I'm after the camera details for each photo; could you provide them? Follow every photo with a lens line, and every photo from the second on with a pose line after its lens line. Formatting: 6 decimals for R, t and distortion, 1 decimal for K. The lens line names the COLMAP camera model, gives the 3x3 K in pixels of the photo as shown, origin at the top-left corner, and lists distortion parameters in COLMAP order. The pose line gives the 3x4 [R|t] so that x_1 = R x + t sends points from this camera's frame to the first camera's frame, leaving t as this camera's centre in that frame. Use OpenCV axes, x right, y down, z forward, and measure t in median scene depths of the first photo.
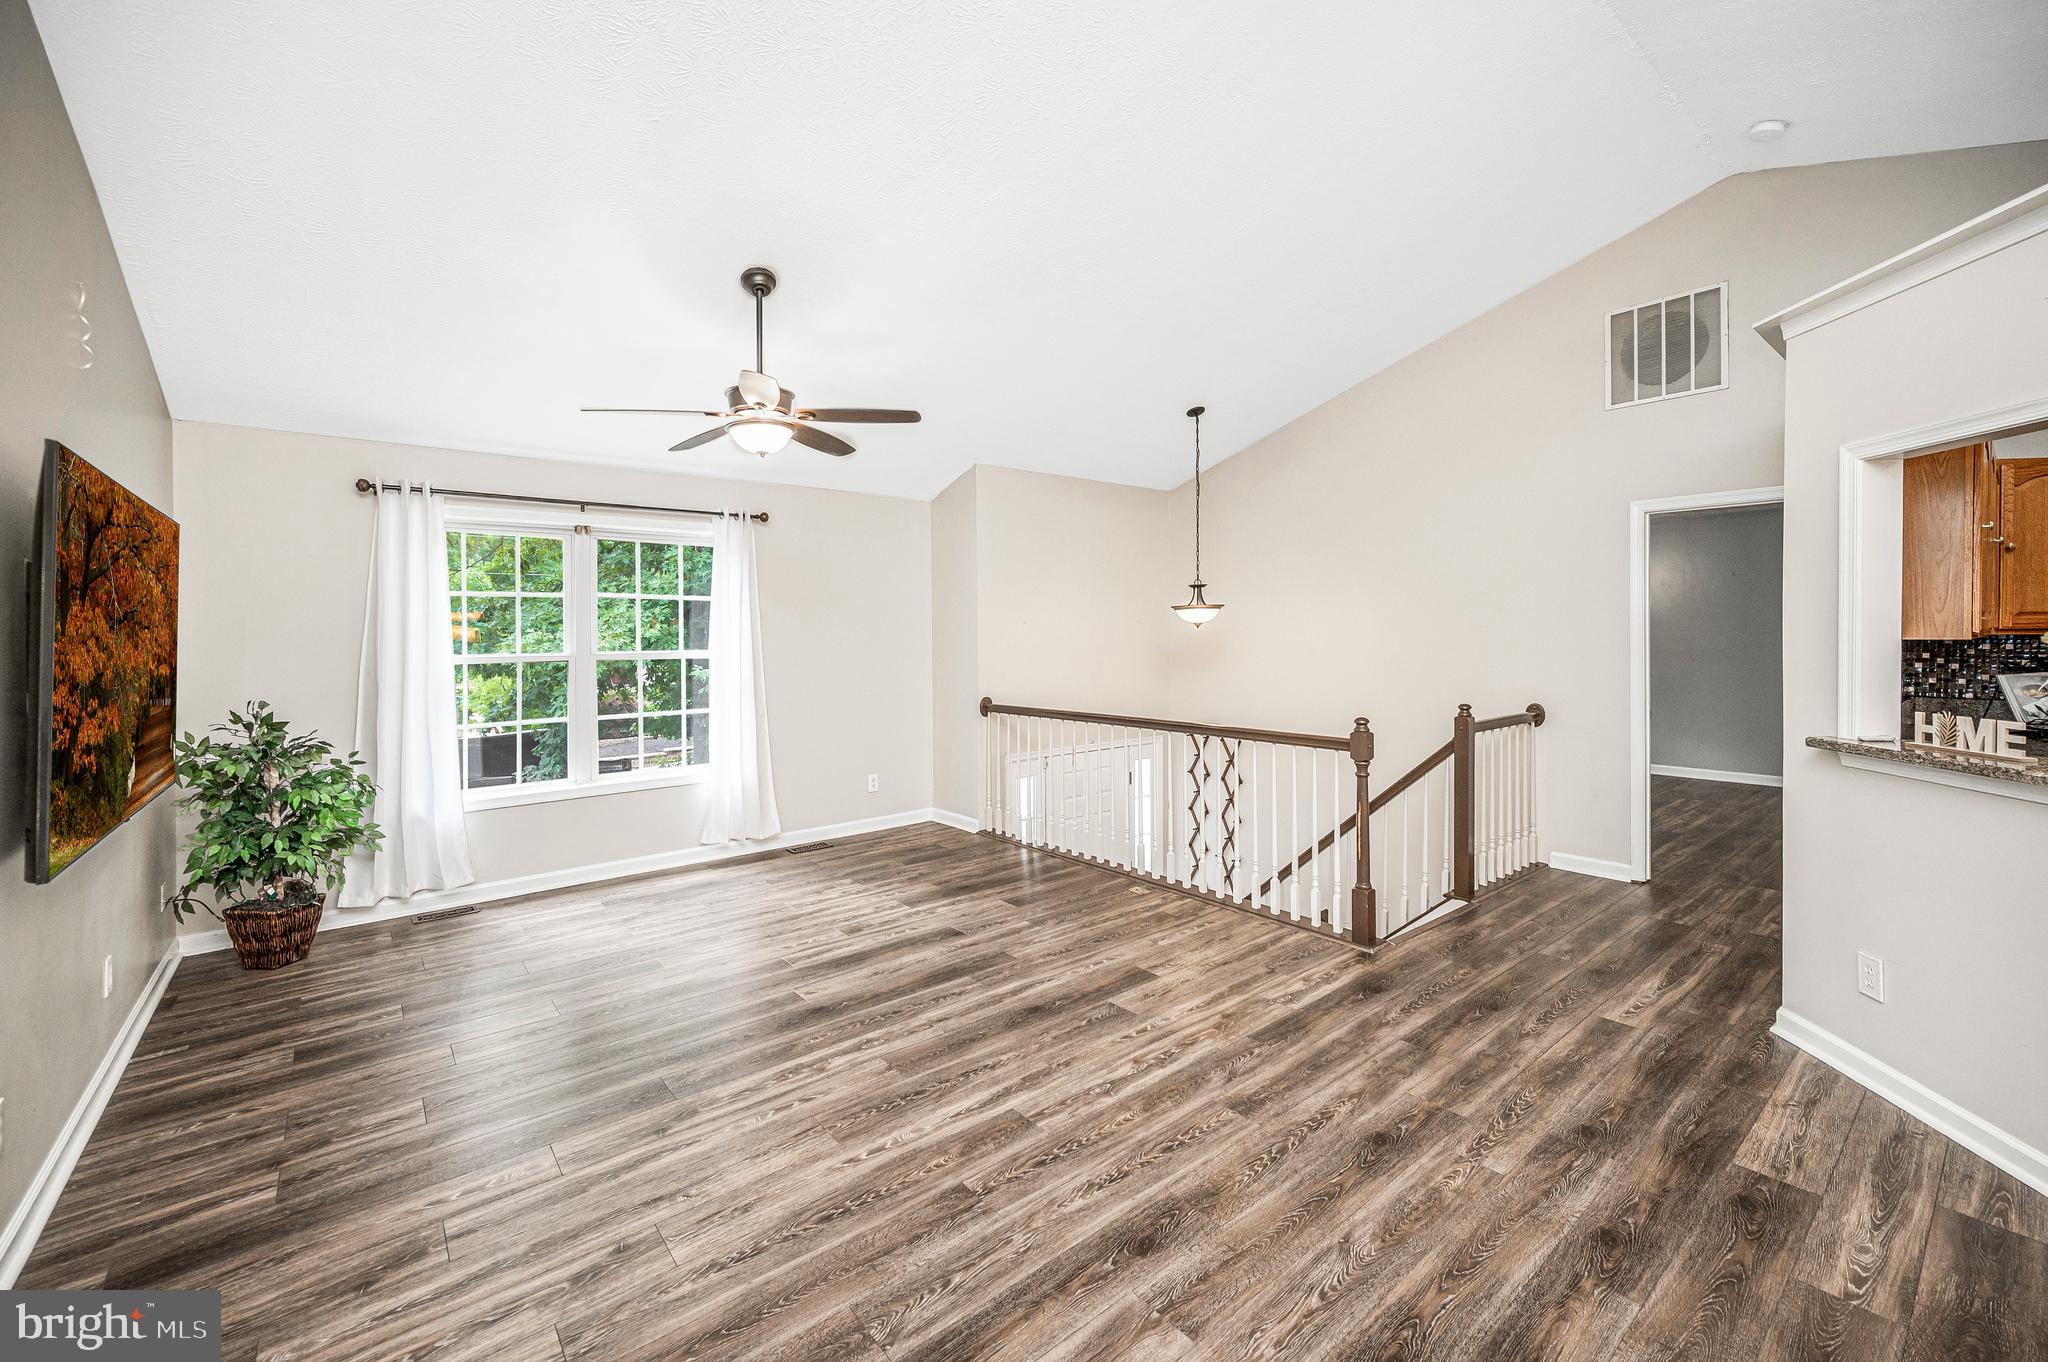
lens RADIAL K [[837.1, 0, 1022.0], [0, 837.1, 630.8], [0, 0, 1]] dist [0.001781, 0.000397]
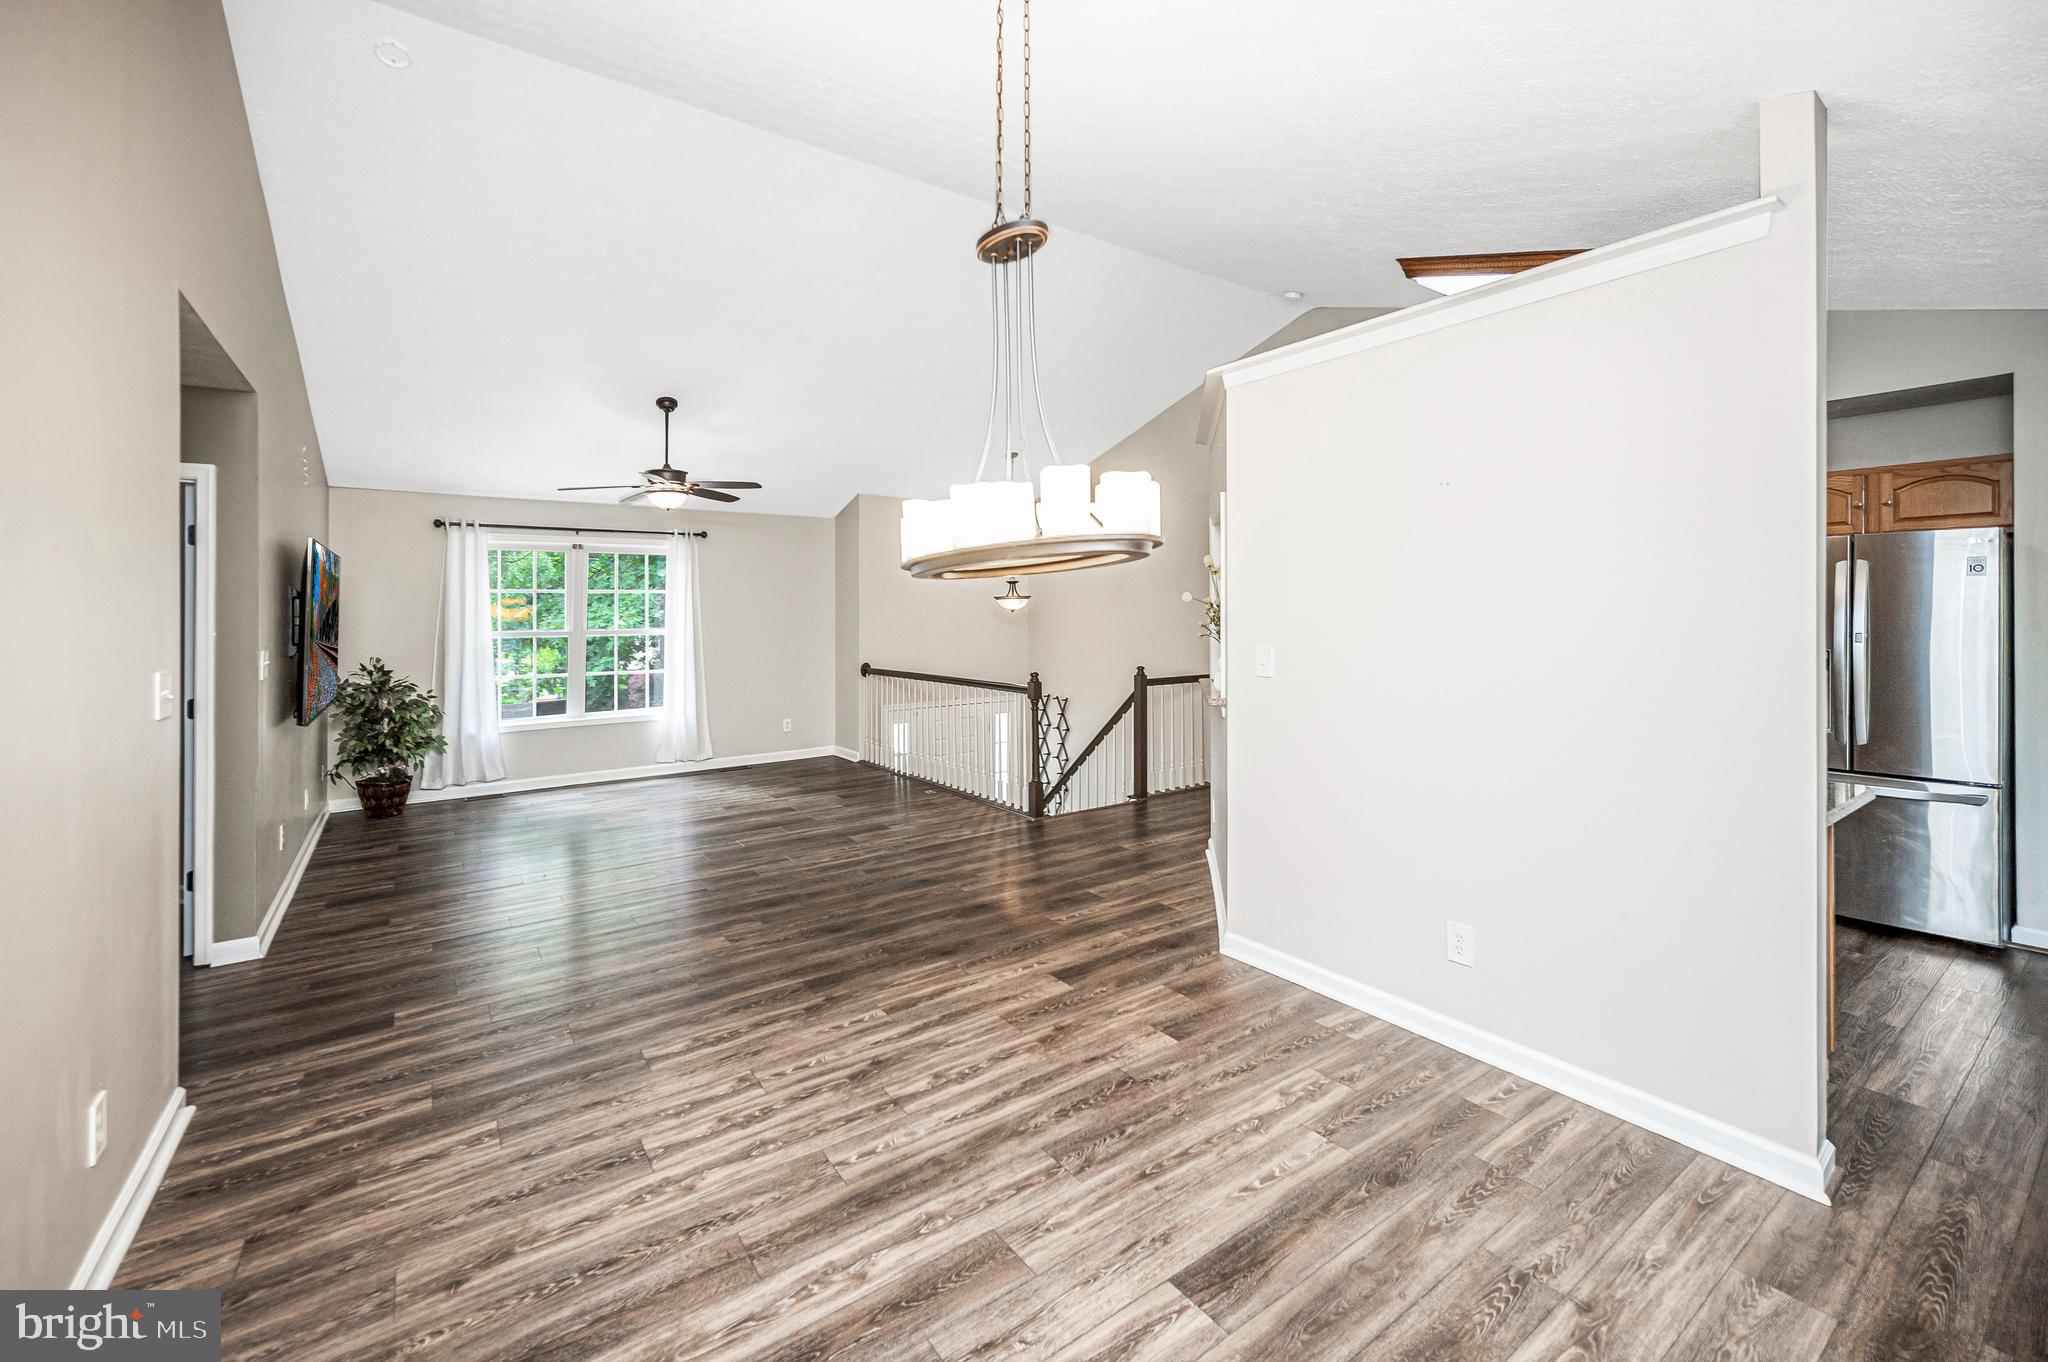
lens RADIAL K [[837.1, 0, 997.7], [0, 837.1, 596.1], [0, 0, 1]] dist [0.001781, 0.000397]
pose [[0.996944, 0.001338, -0.078102, 0.464025], [-0.002475, 0.999892, -0.014462, -0.018257], [0.078074, 0.014611, 0.996840, -0.583784]]
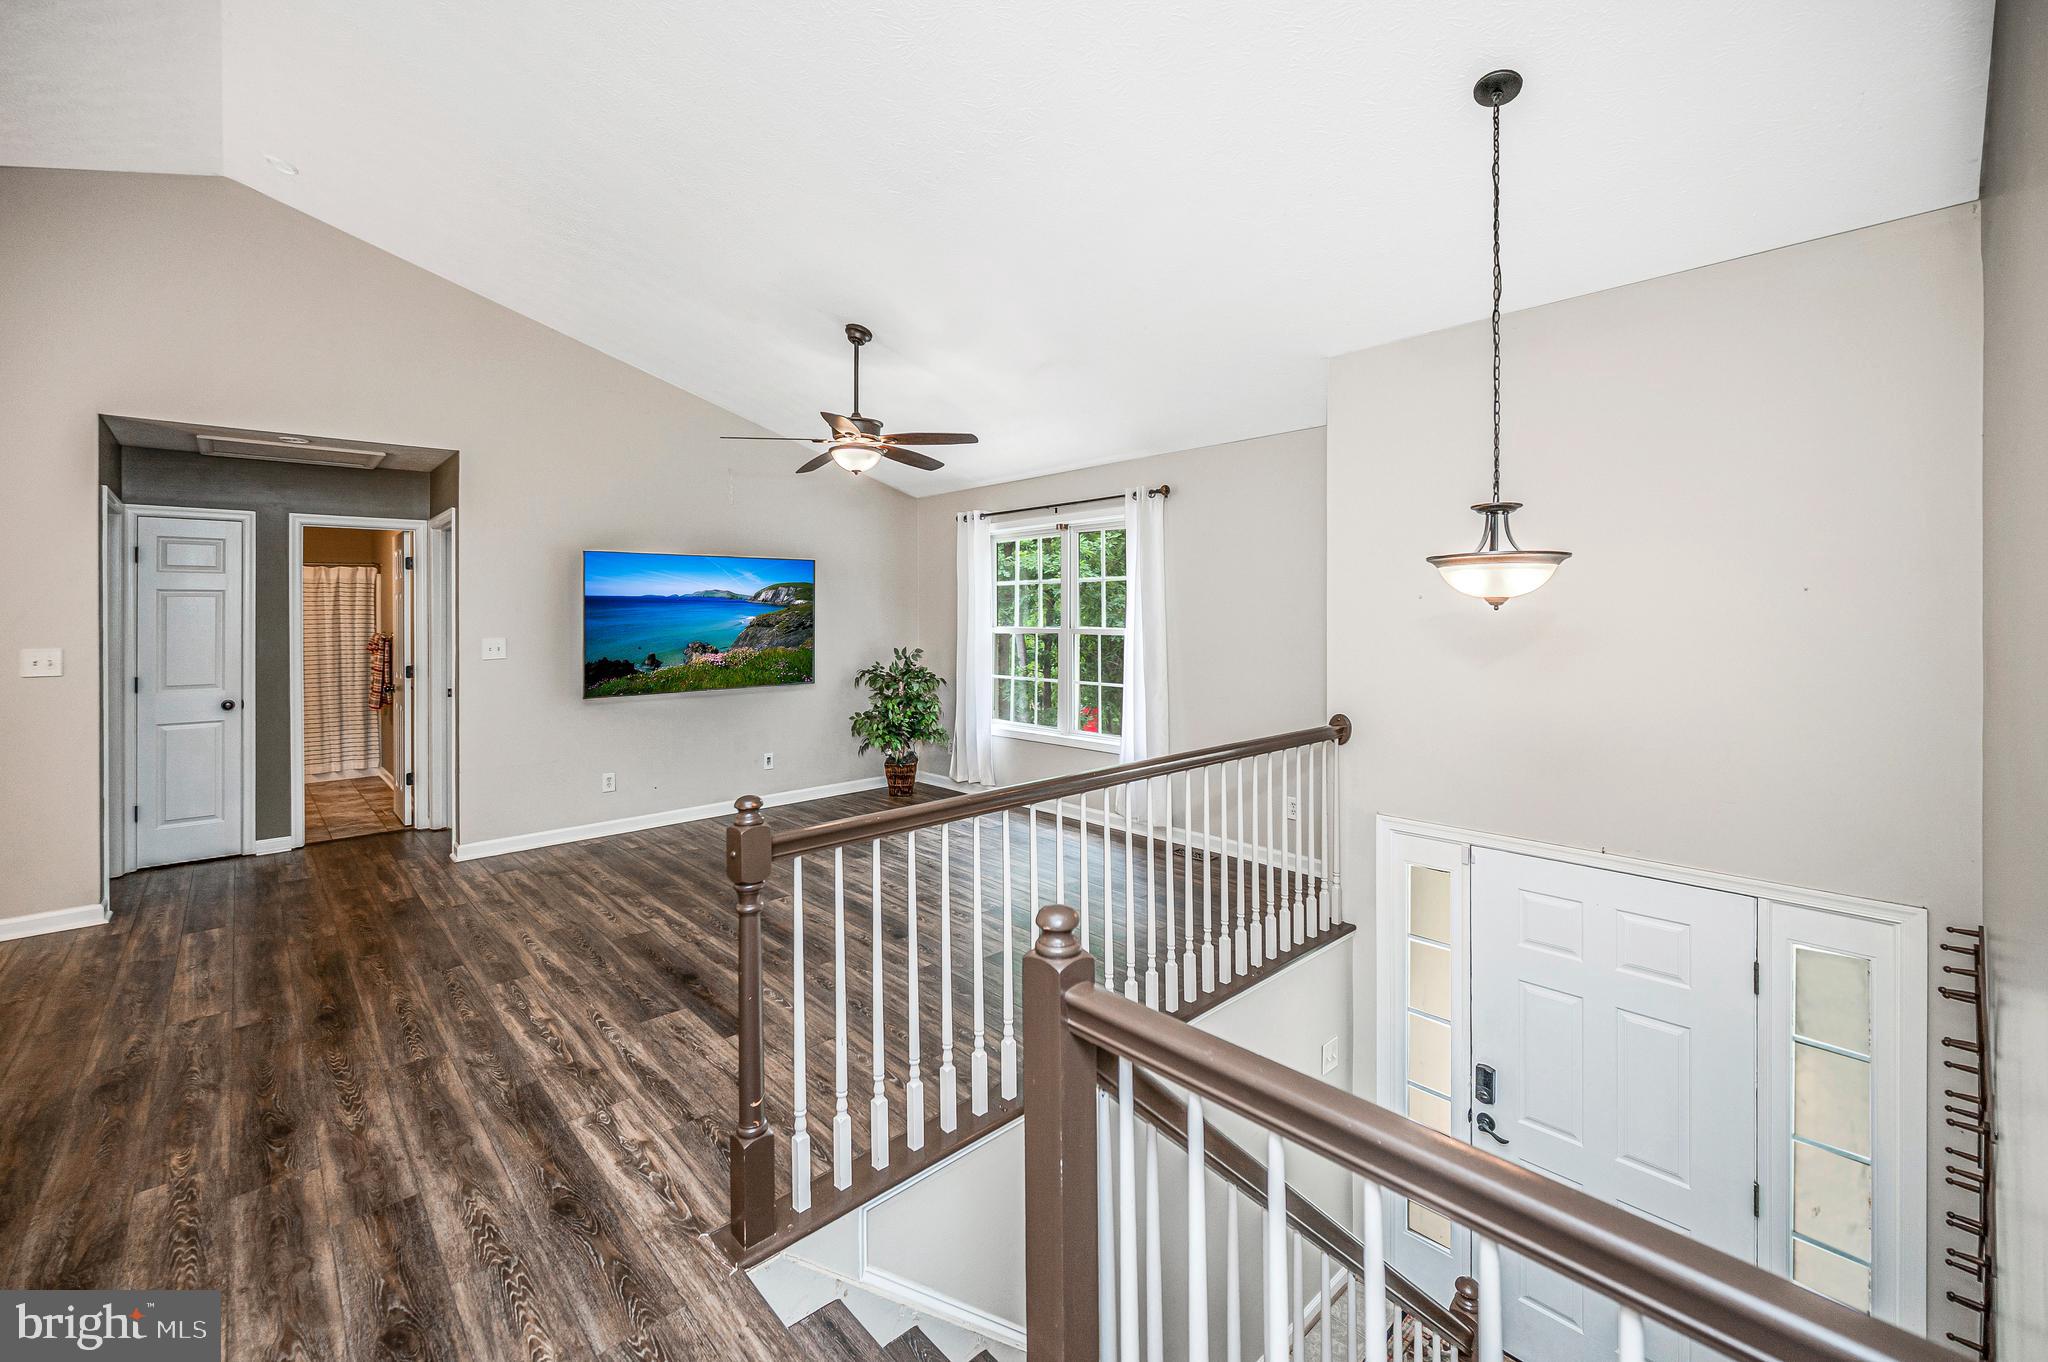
lens RADIAL K [[837.1, 0, 1016.2], [0, 837.1, 603.0], [0, 0, 1]] dist [0.001781, 0.000397]
pose [[0.067280, 0.002729, -0.997730, 0.964321], [0.017700, 0.999836, 0.003929, -0.021230], [0.997577, -0.017925, 0.067220, 1.170047]]
